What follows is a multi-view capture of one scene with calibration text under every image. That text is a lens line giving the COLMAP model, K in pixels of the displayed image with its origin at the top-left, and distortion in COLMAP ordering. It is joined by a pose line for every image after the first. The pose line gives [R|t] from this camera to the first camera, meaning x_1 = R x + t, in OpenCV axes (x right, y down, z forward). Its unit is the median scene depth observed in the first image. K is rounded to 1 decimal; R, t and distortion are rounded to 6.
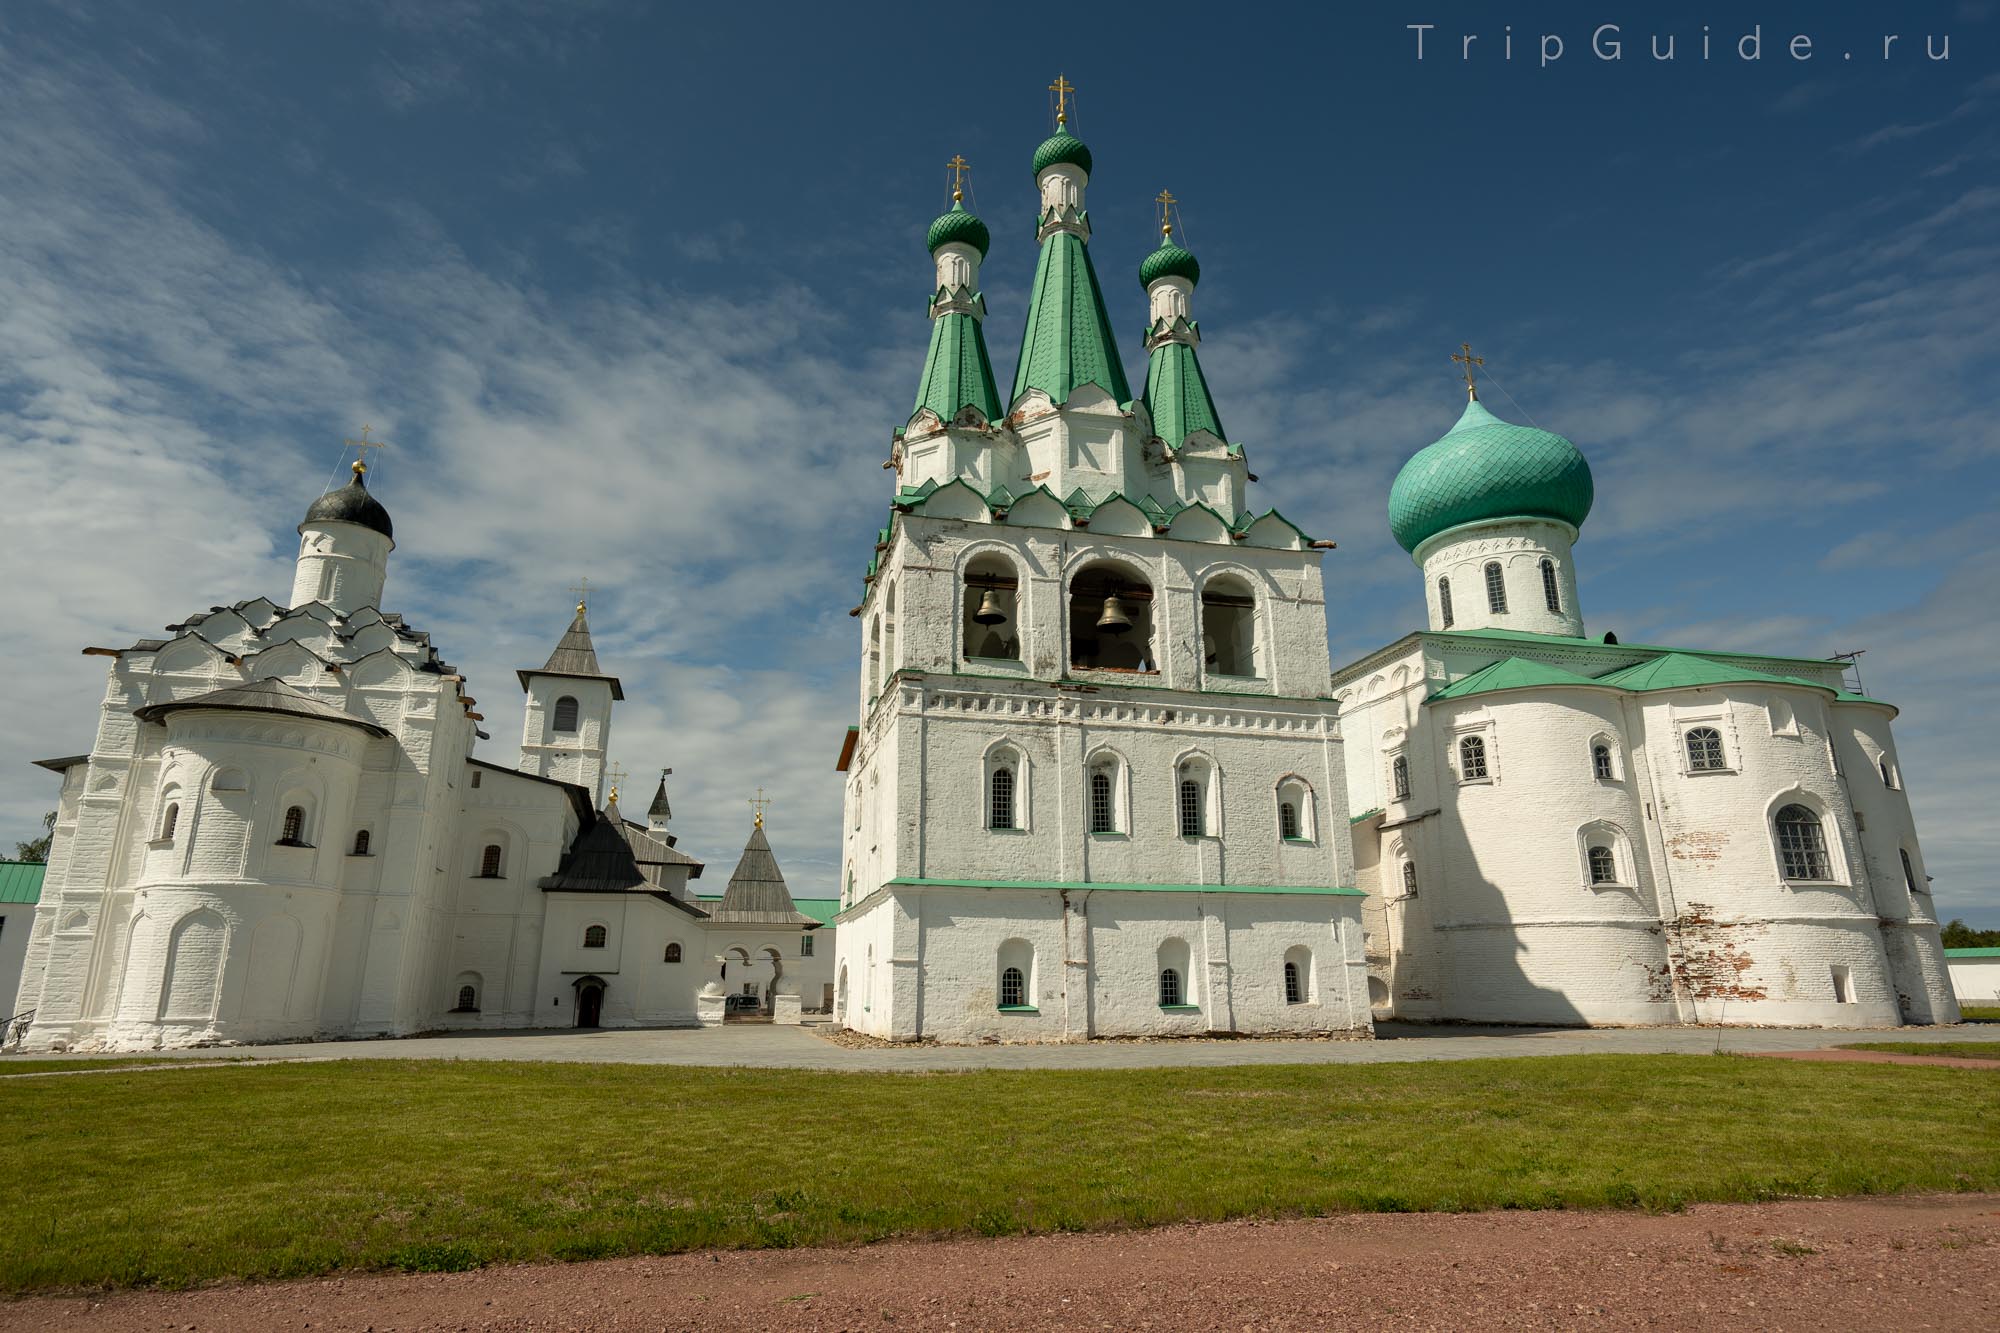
lens RADIAL K [[1110.5, 0, 1000.0], [0, 1110.5, 666.5], [0, 0, 1]] dist [-0.002389, 0.000401]
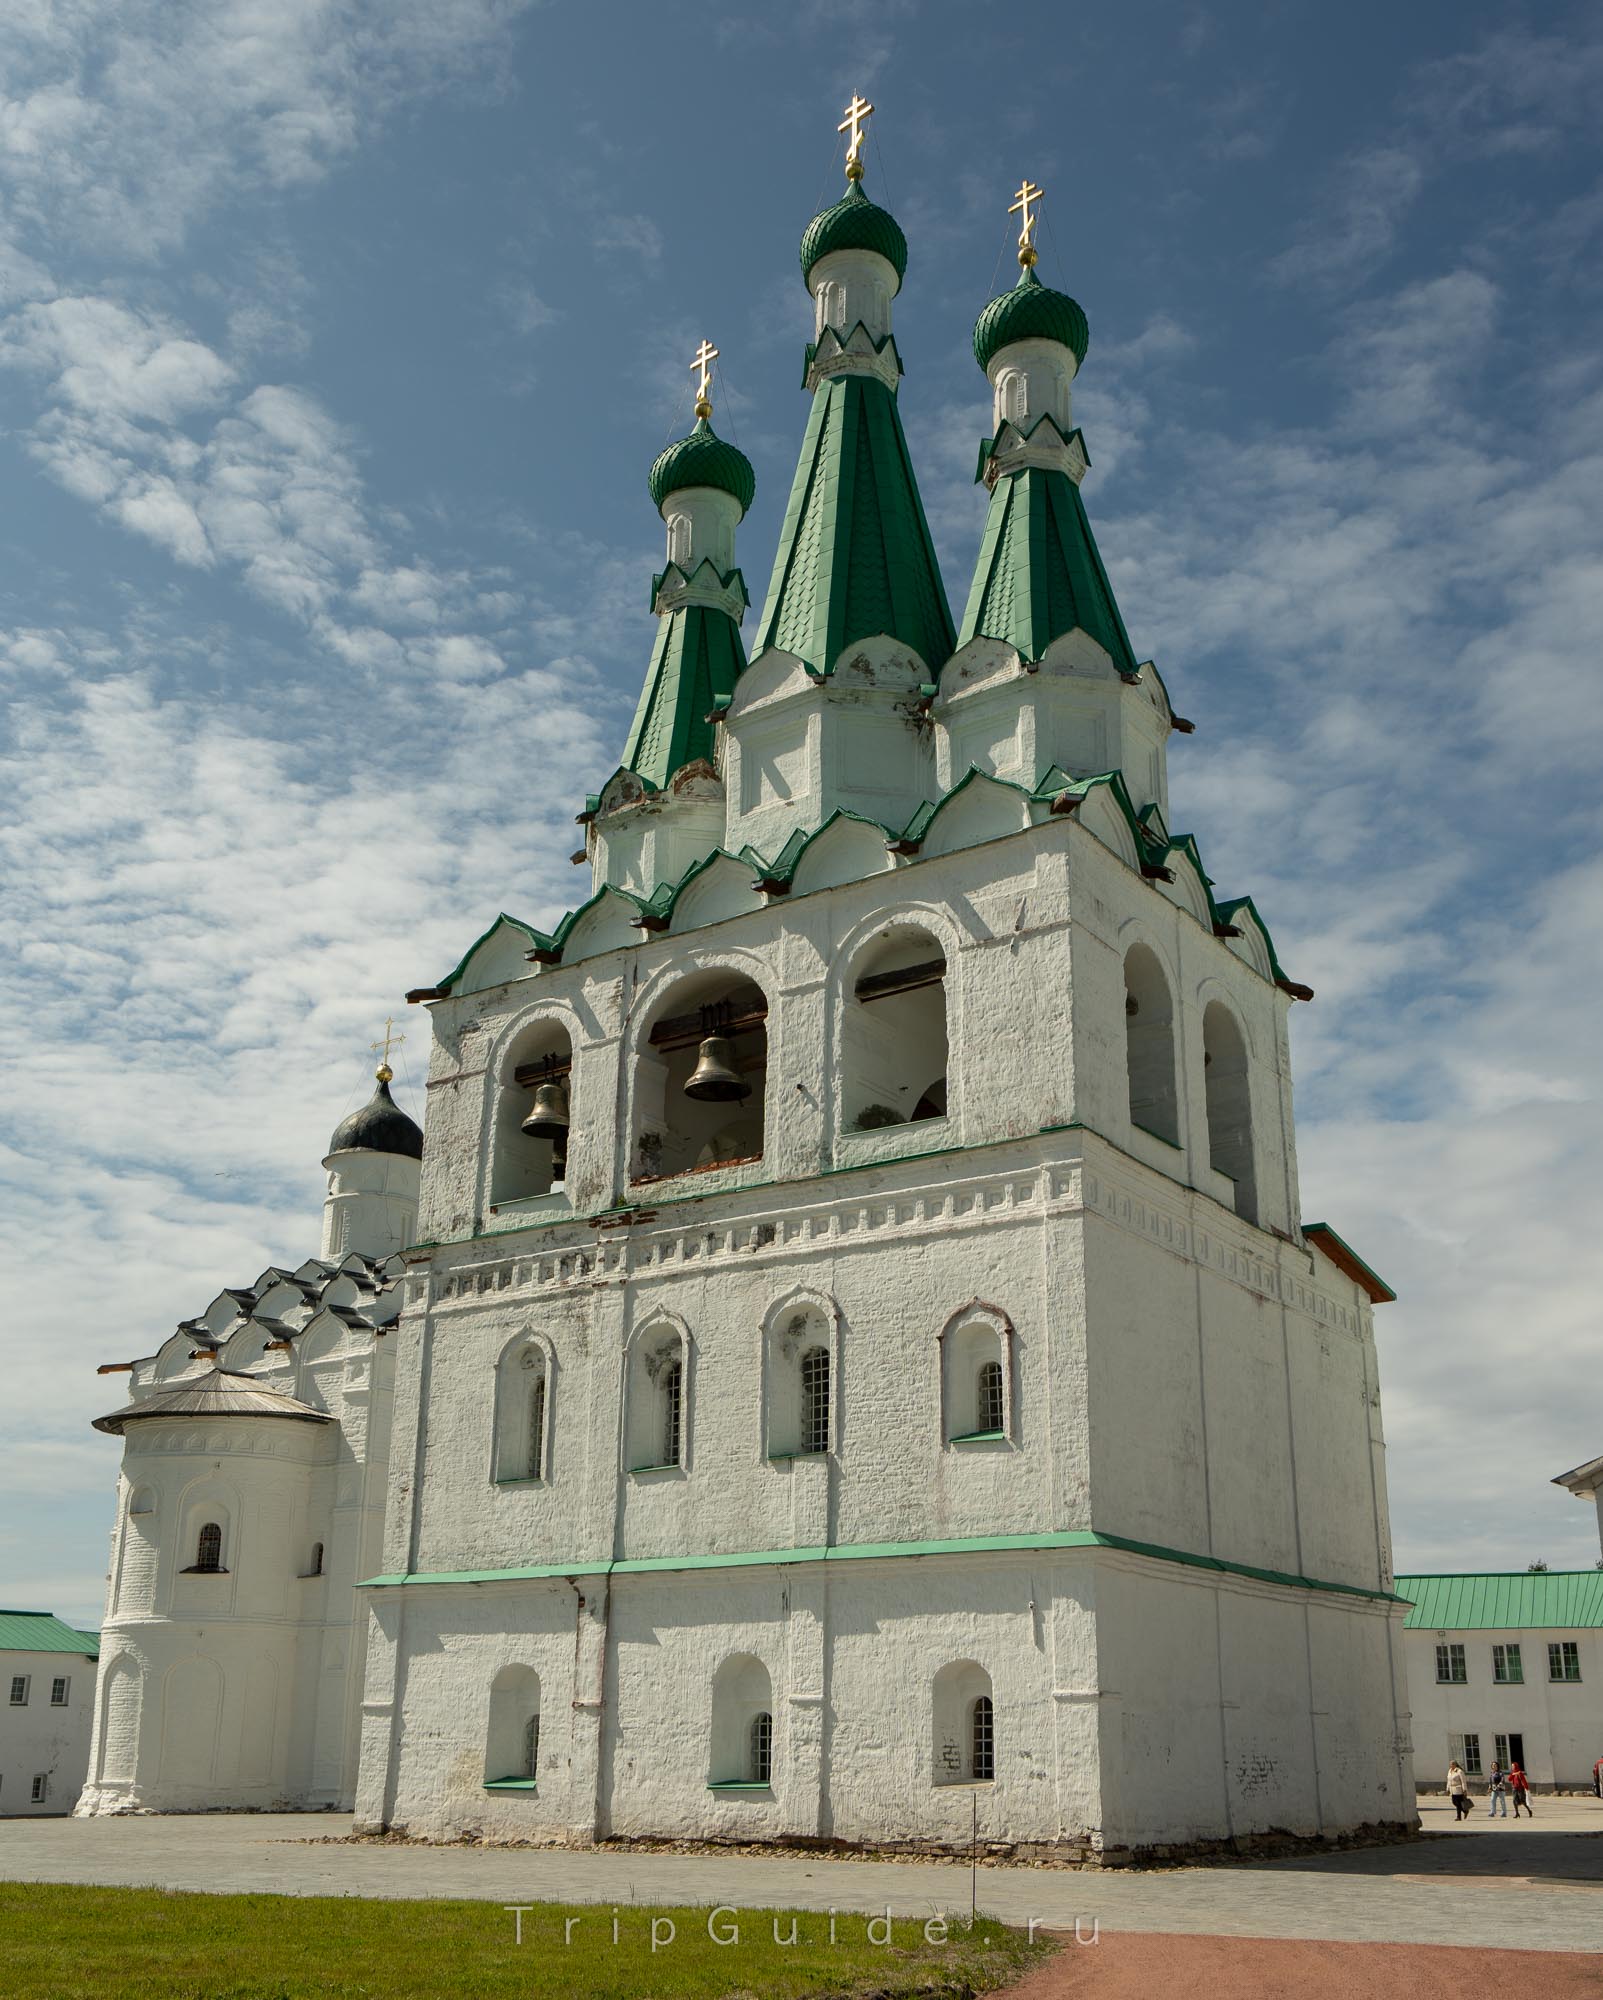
lens RADIAL K [[1969.5, 0, 857.1], [0, 1969.5, 1103.5], [0, 0, 1]] dist [0.003277, -0.011080]
pose [[0.667990, -0.228943, -0.708078, 0.864097], [0.205839, 0.971220, -0.119839, 0.105589], [0.715136, -0.065698, 0.695891, 0.375748]]
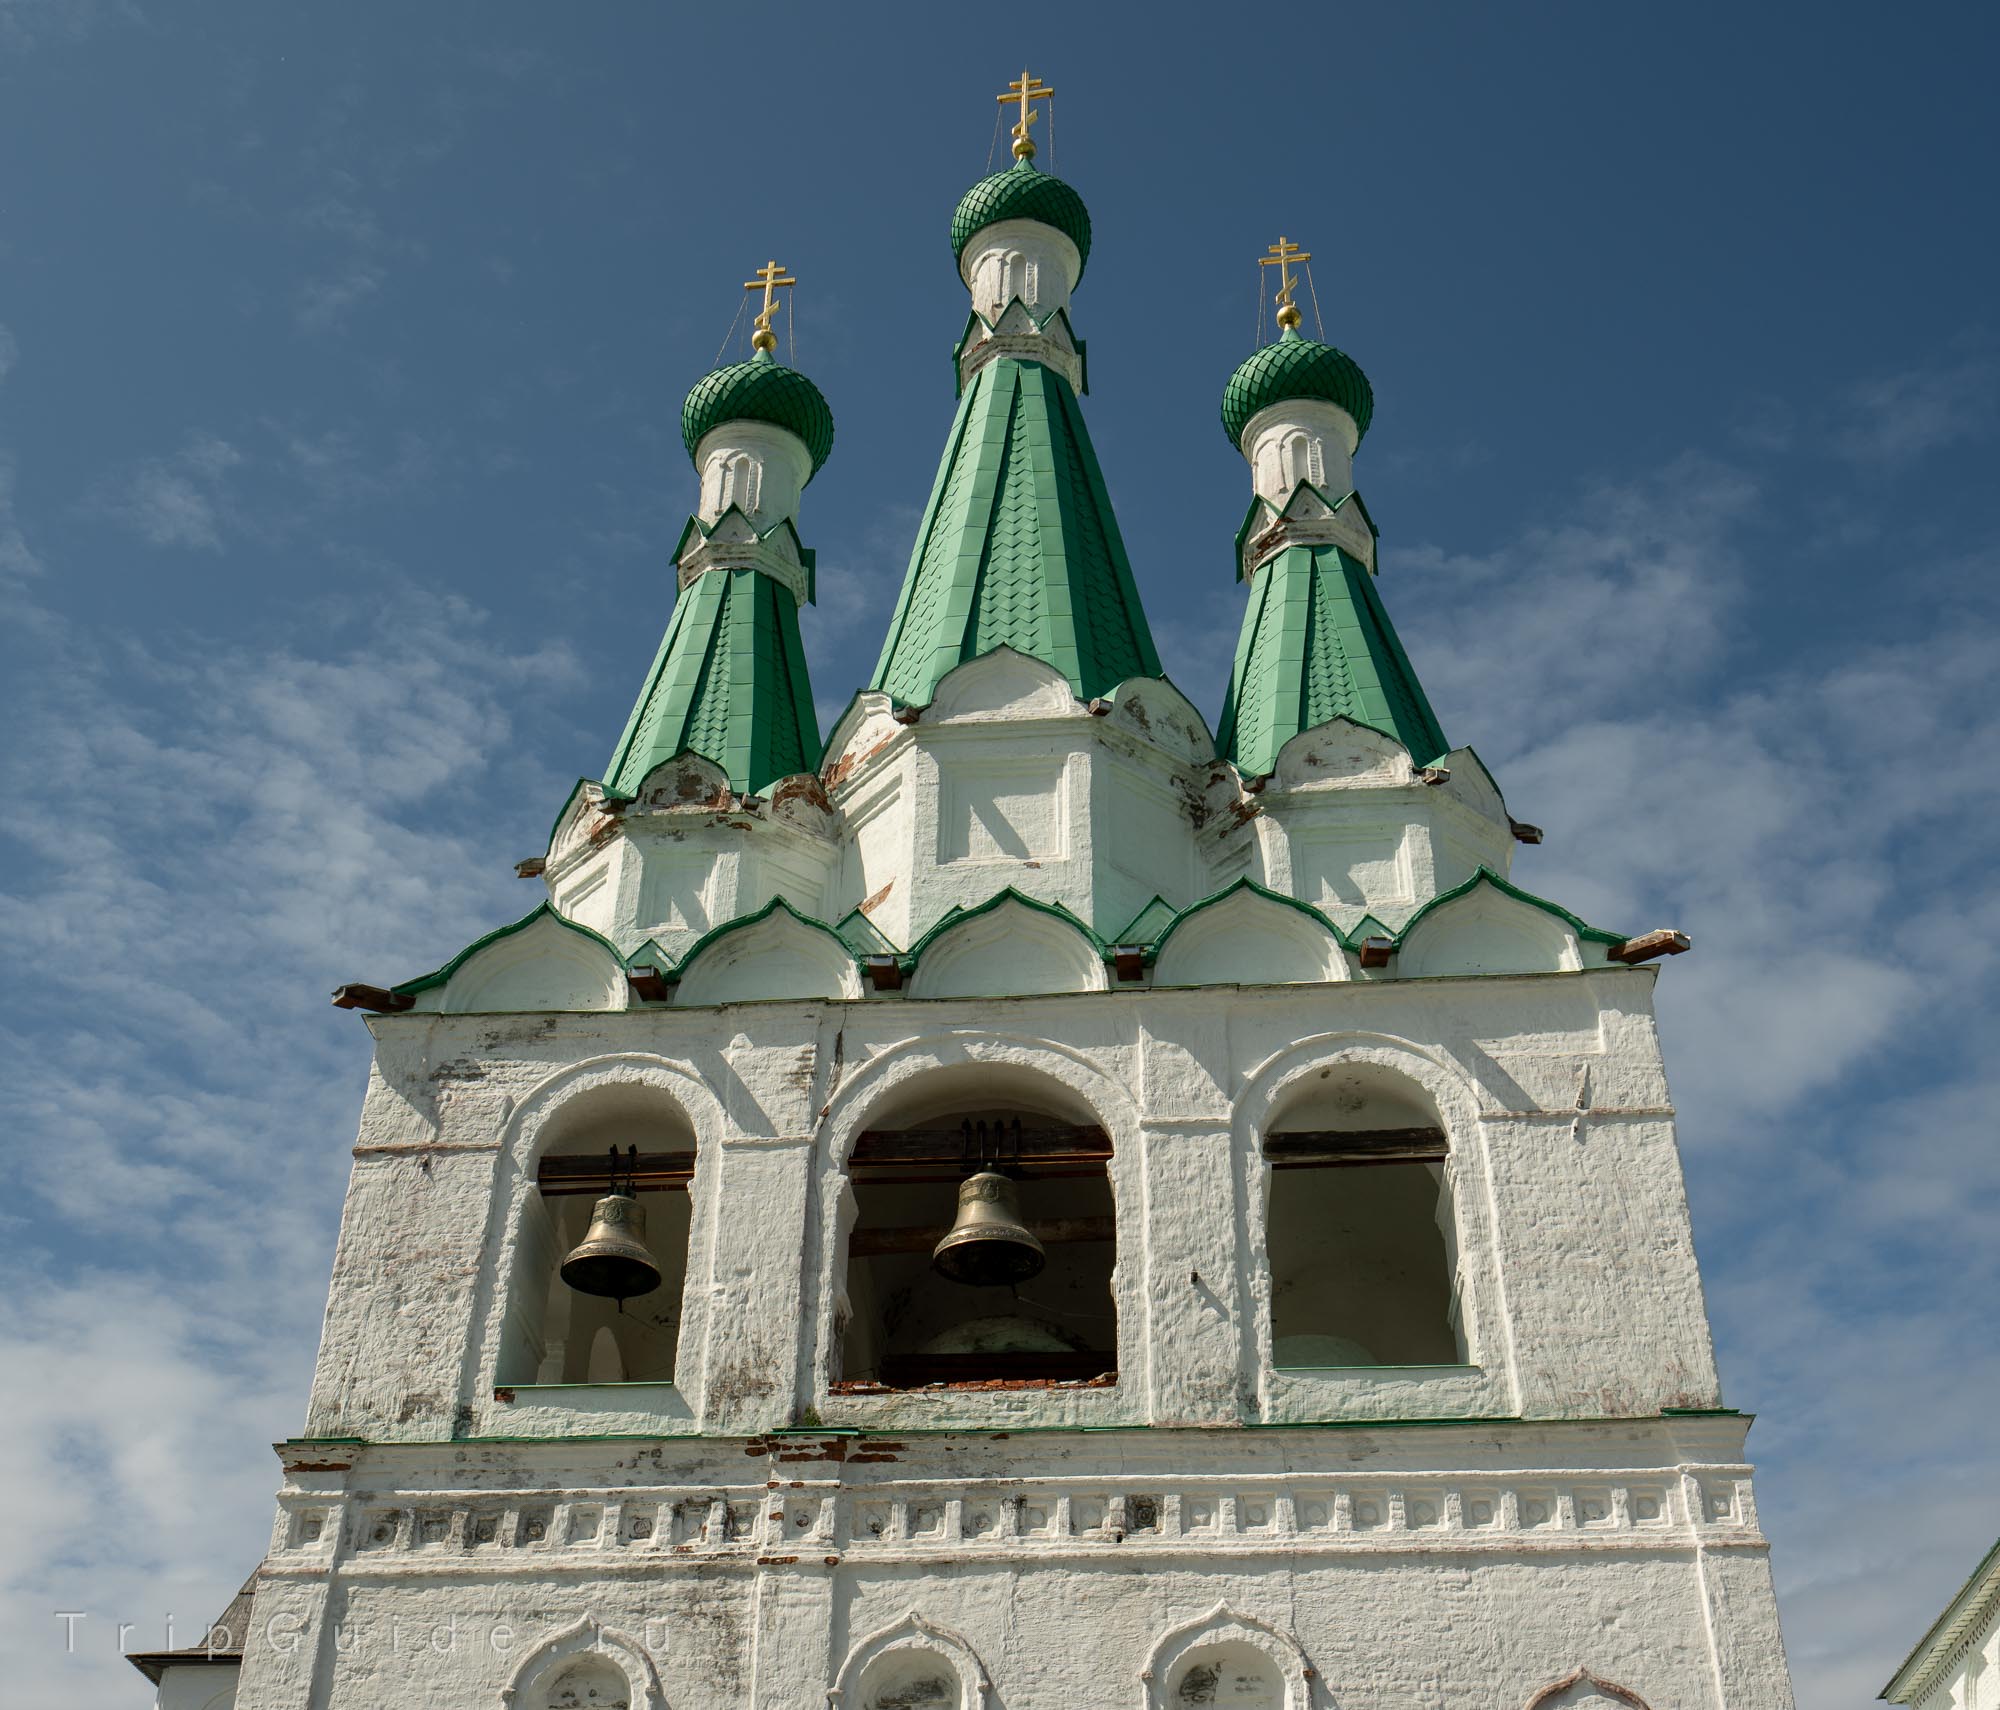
lens RADIAL K [[2391.9, 0, 1076.8], [0, 2391.9, 798.0], [0, 0, 1]] dist [-0.004027, 0.014970]
pose [[0.959391, -0.171802, -0.223724, 0.319453], [0.085488, 0.932913, -0.349806, 0.090210], [0.268812, 0.316475, 0.909716, 0.320550]]
